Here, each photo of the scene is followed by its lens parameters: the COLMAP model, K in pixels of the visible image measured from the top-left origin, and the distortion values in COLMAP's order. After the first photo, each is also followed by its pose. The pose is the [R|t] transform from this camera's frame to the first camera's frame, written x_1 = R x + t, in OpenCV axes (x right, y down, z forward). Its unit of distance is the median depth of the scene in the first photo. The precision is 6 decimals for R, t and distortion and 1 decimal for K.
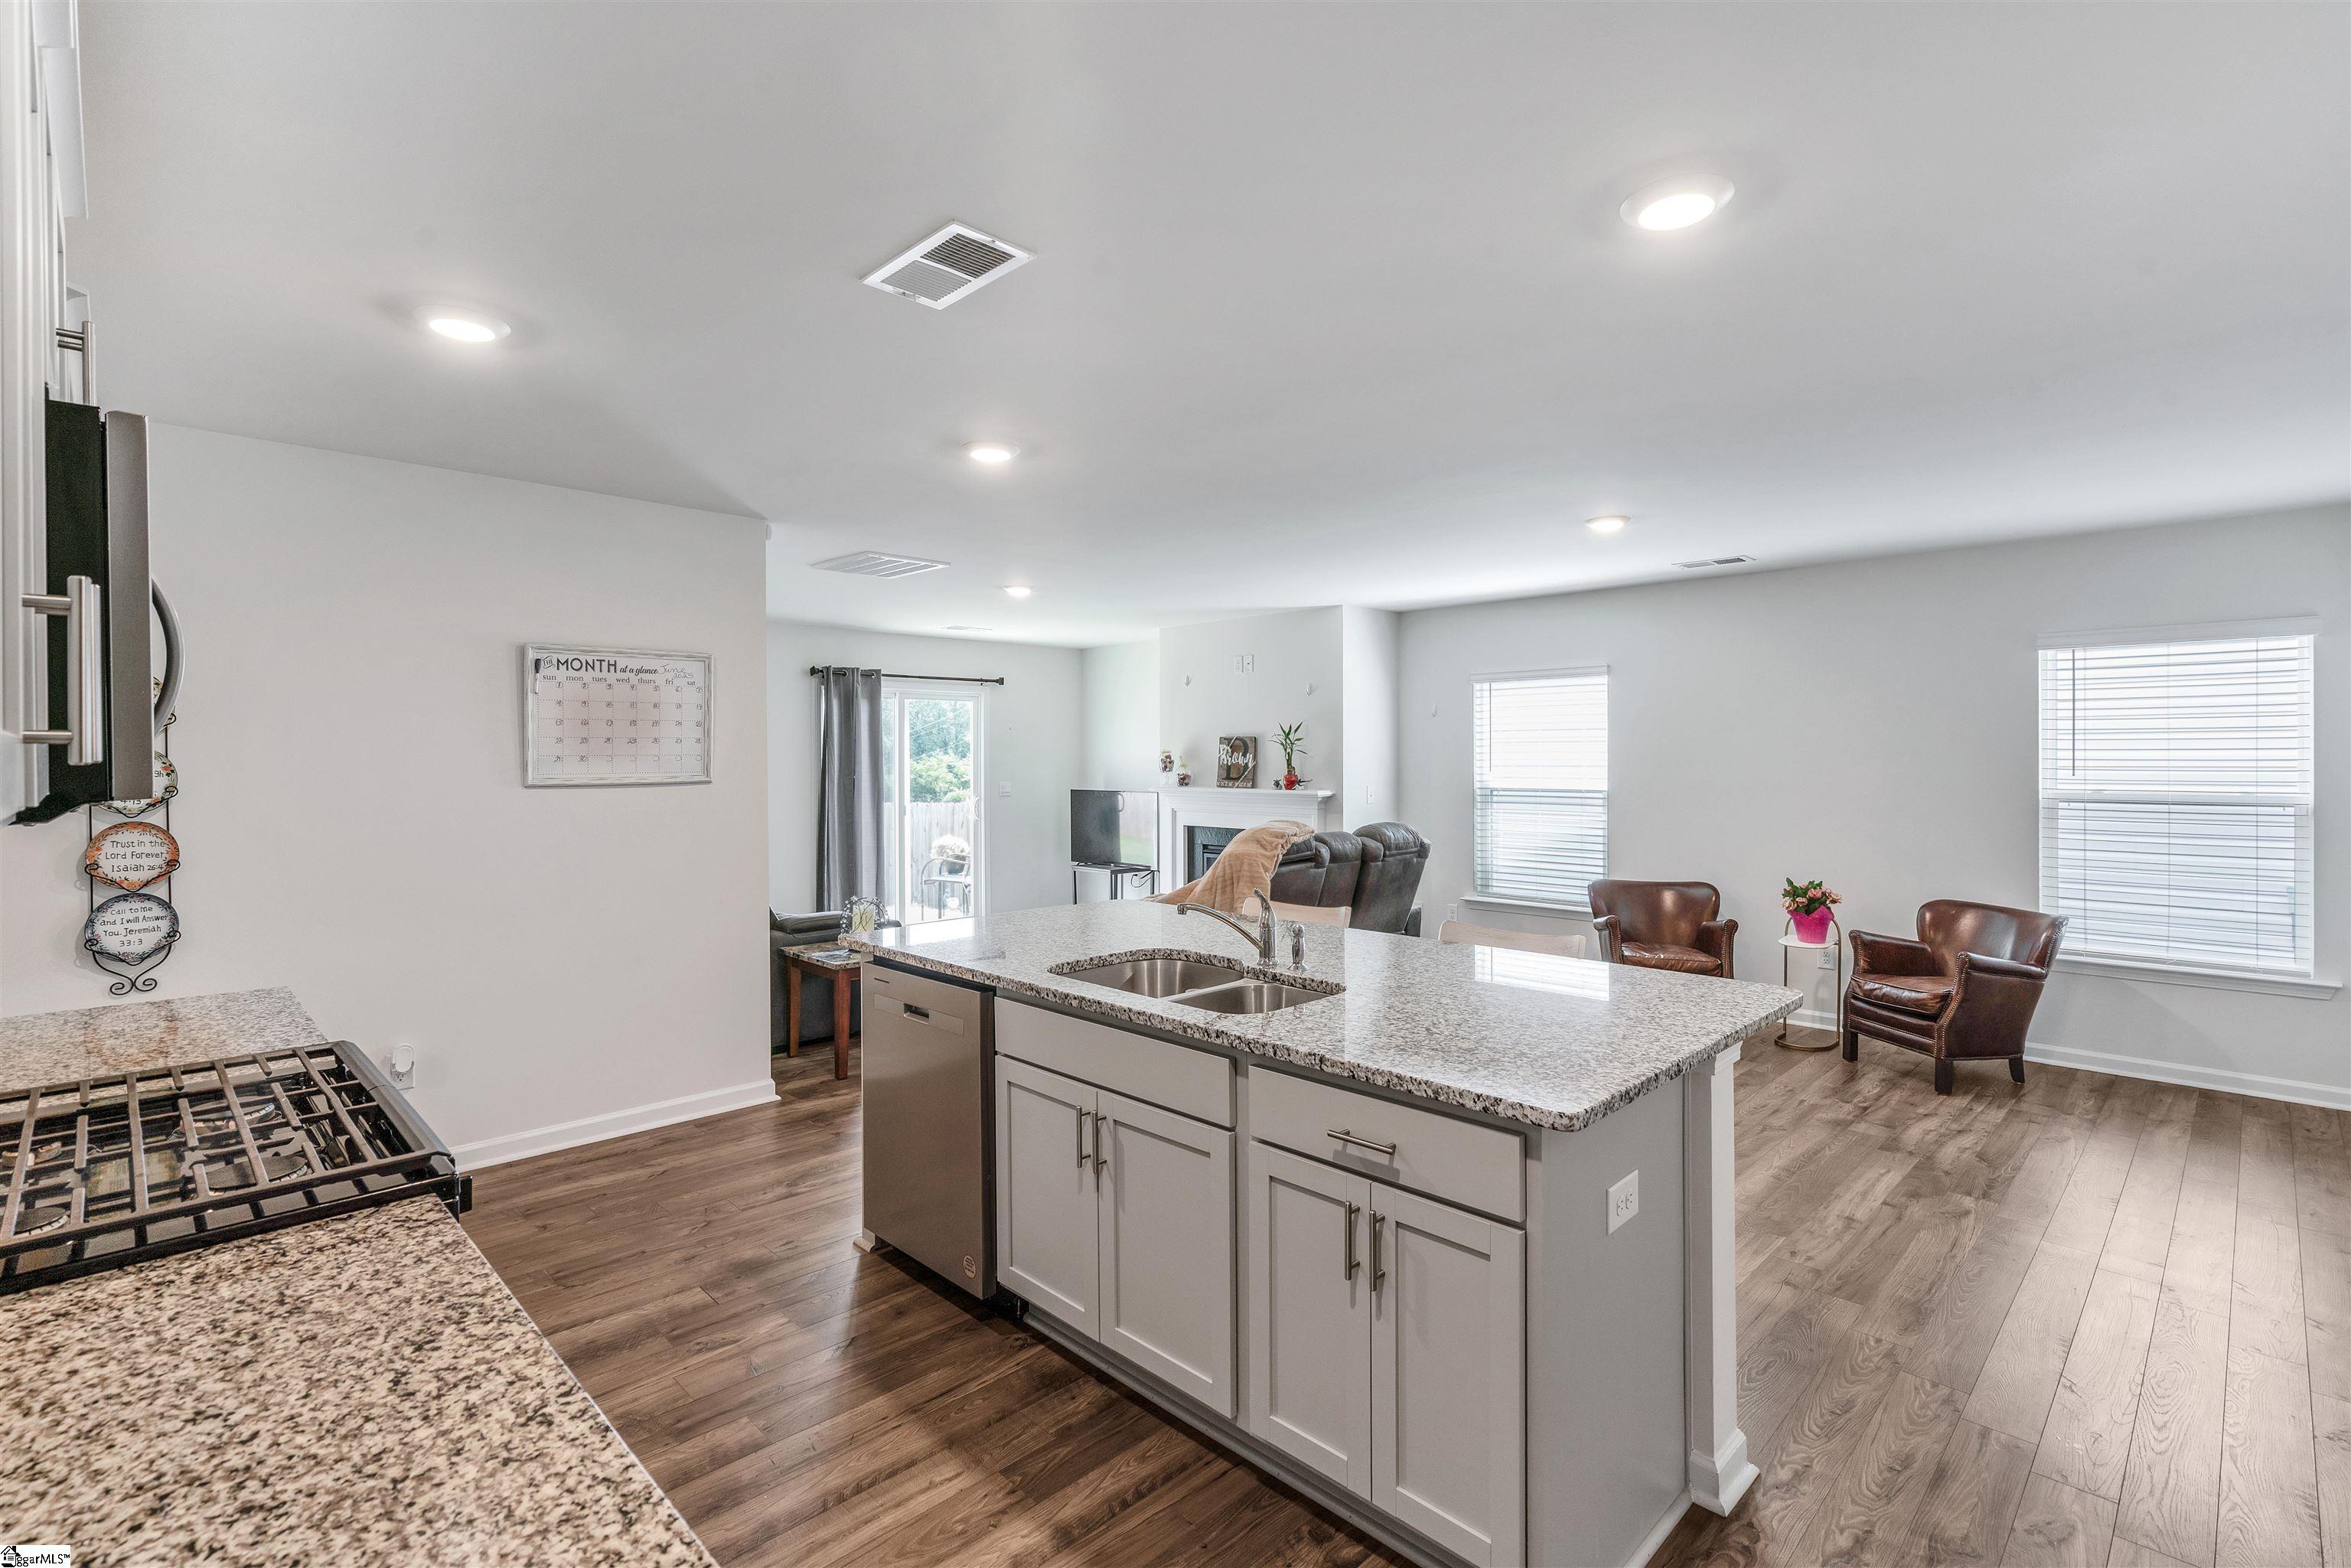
lens RADIAL K [[1088.6, 0, 1172.9], [0, 1088.6, 778.7], [0, 0, 1]] dist [0.005376, 0.000384]
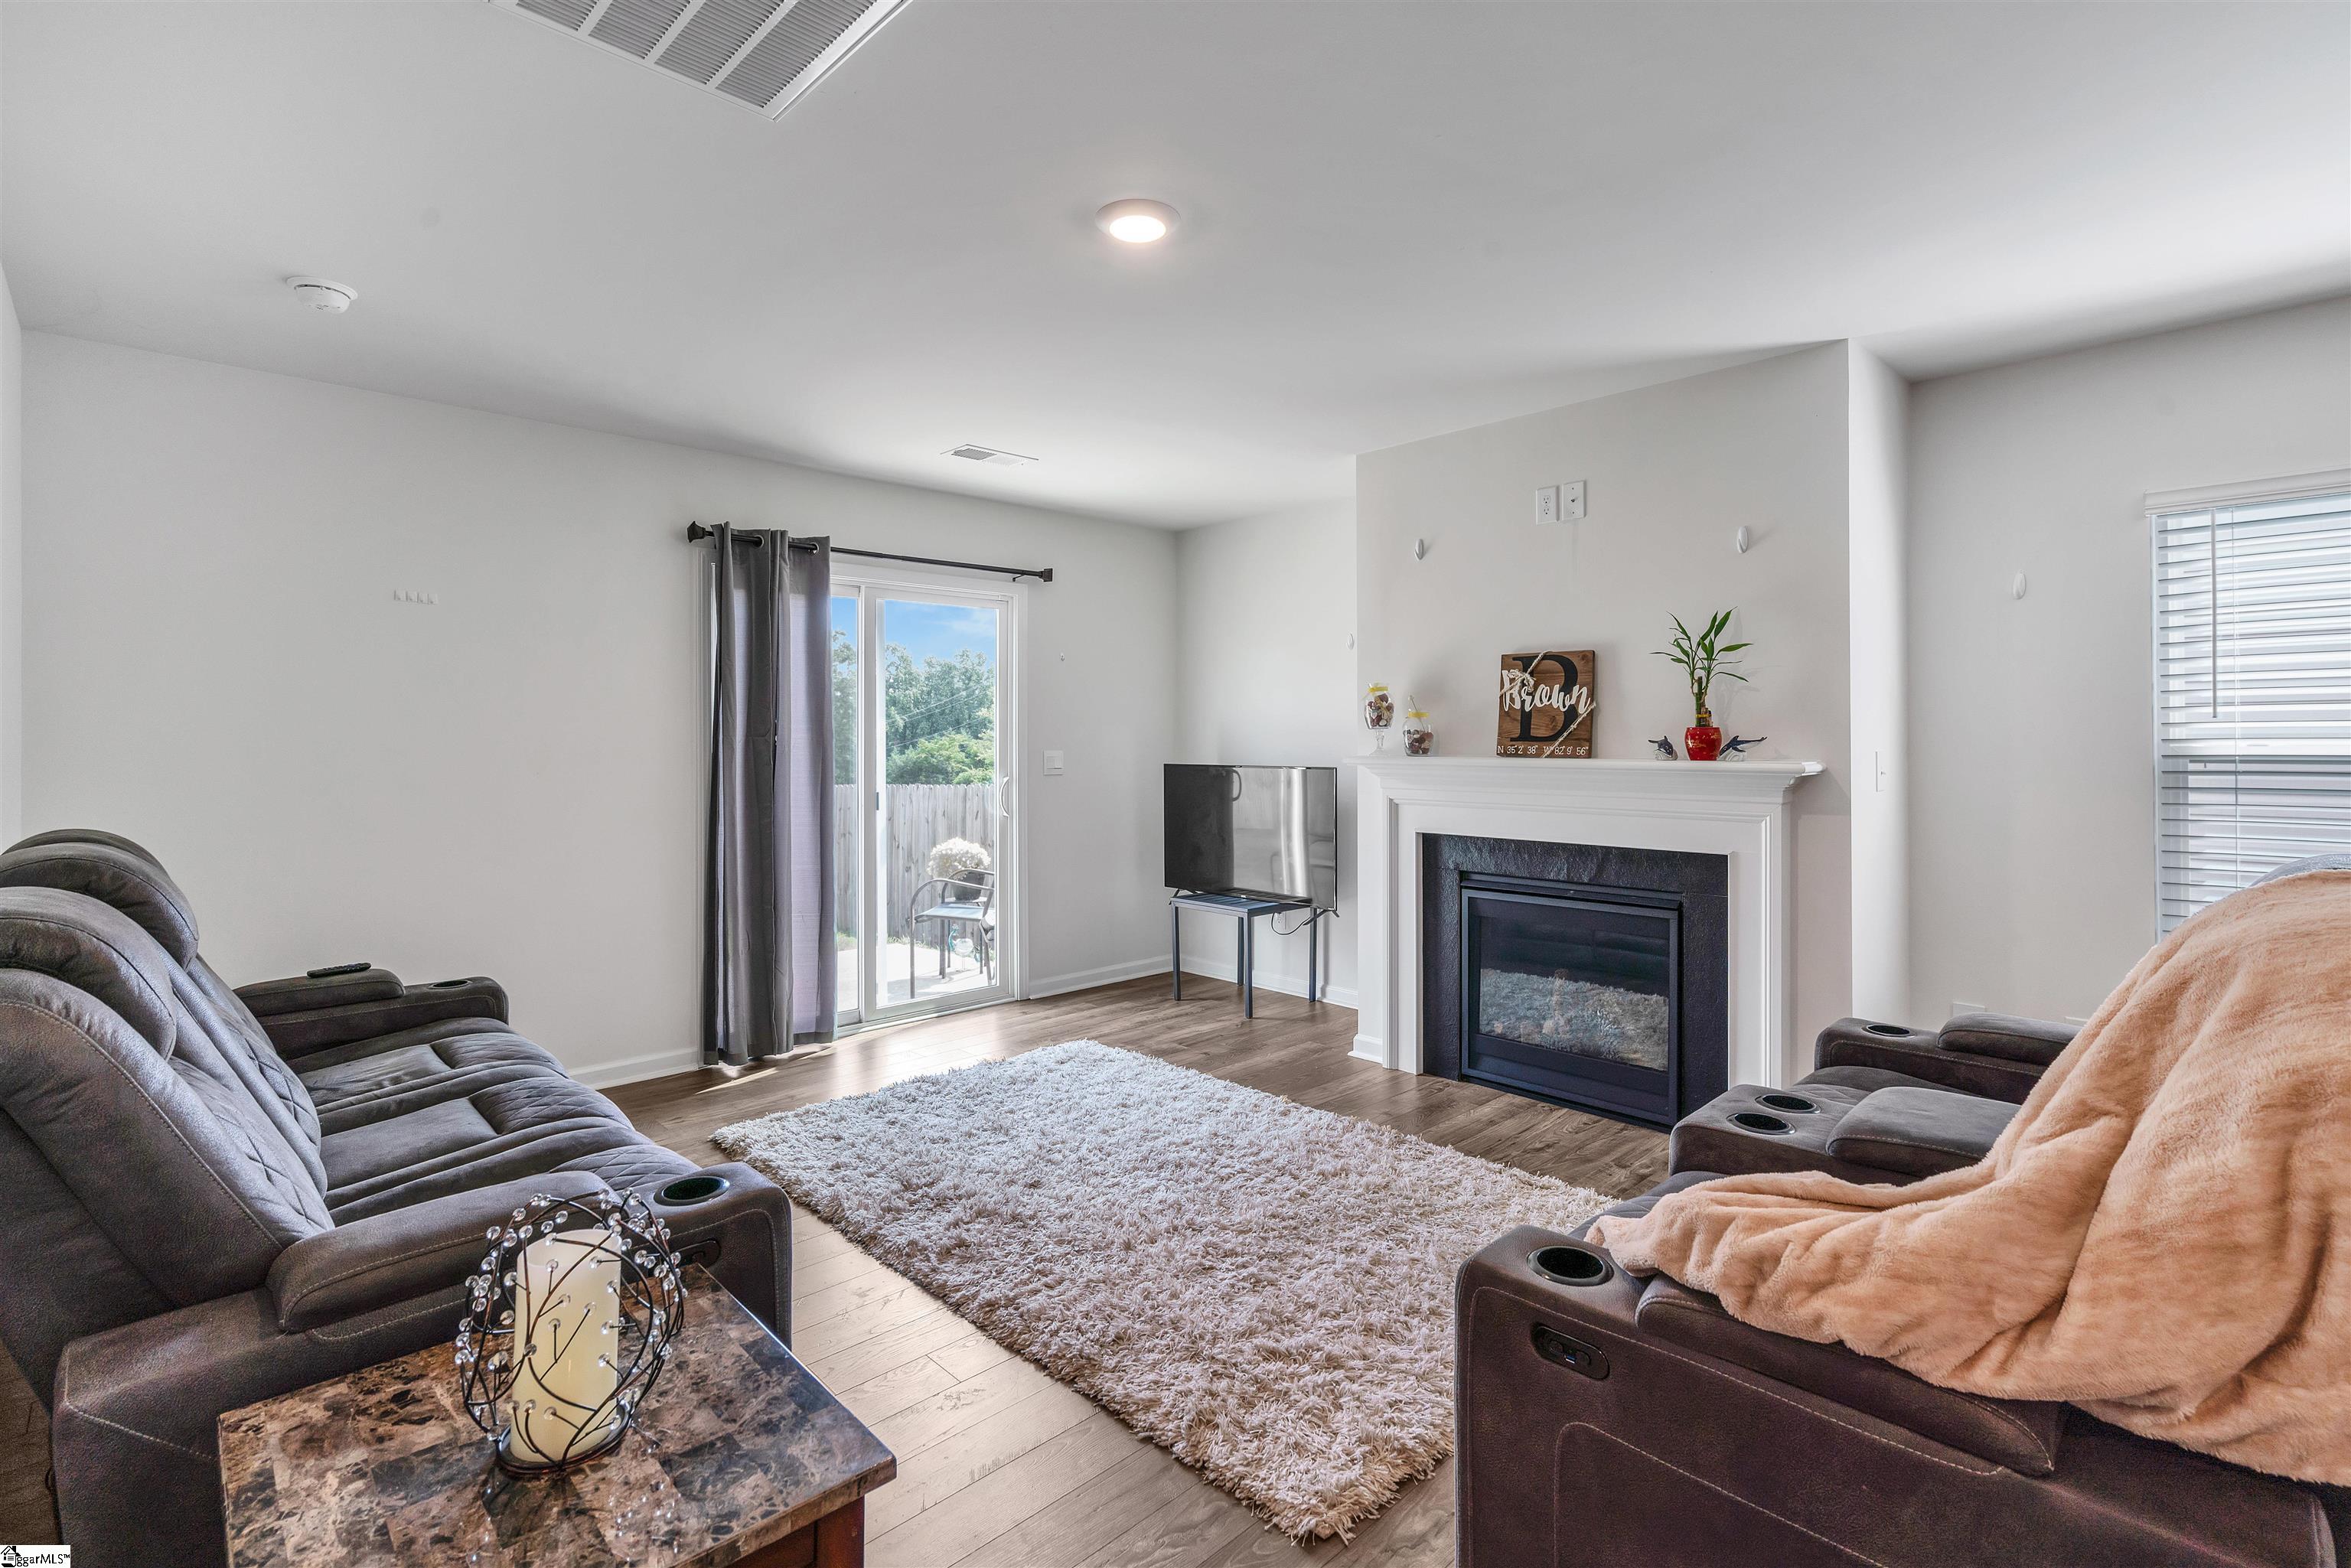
lens RADIAL K [[1088.6, 0, 1177.2], [0, 1088.6, 735.1], [0, 0, 1]] dist [0.005376, 0.000384]
pose [[0.999971, -0.000563, -0.007605, -0.093729], [0.000391, 0.999746, -0.022520, 0.008514], [0.007616, 0.022517, 0.999717, 0.471041]]
